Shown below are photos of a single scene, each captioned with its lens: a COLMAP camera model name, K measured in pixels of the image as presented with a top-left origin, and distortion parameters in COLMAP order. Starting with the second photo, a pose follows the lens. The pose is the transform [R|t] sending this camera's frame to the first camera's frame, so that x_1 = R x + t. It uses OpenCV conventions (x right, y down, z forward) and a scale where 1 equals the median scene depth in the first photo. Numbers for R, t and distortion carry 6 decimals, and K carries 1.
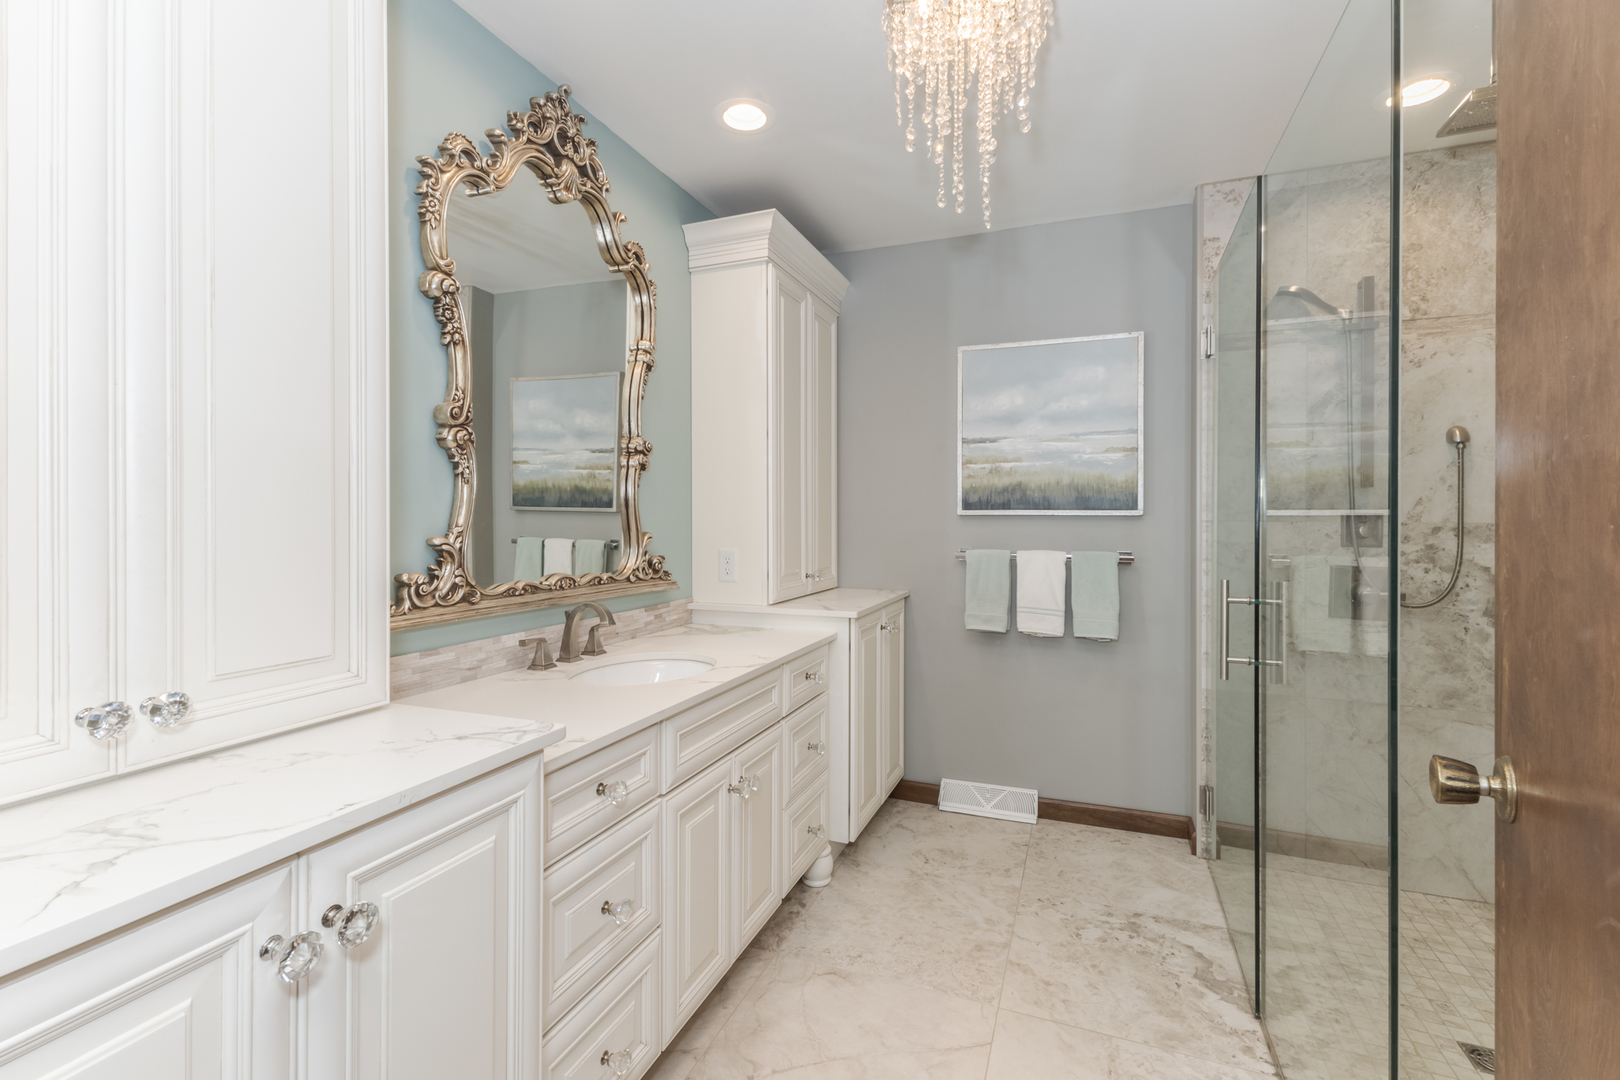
lens RADIAL K [[705.9, 0, 811.8], [0, 705.9, 526.9], [0, 0, 1]] dist [0.008300, -0.000640]
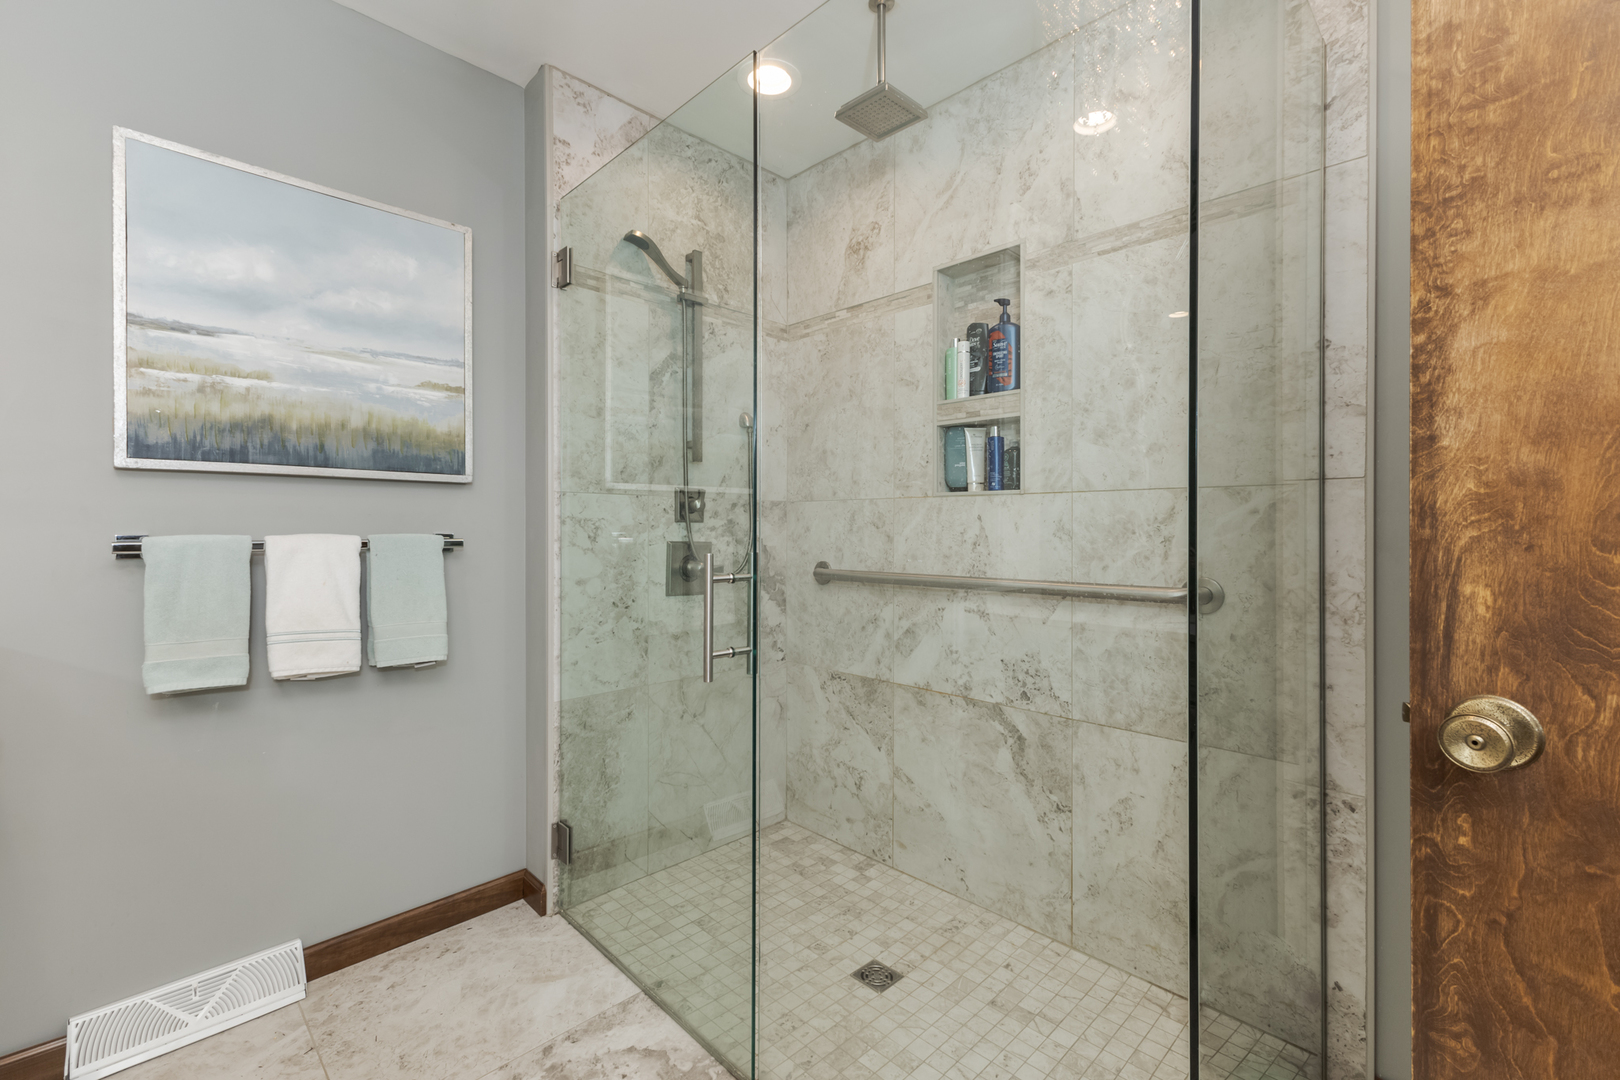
lens RADIAL K [[705.9, 0, 811.8], [0, 705.9, 526.9], [0, 0, 1]] dist [0.008300, -0.000640]
pose [[0.409043, -0.005598, 0.912498, -0.051146], [0.007280, 0.999969, 0.002871, 0.029066], [-0.912486, 0.005469, 0.409072, 0.379136]]
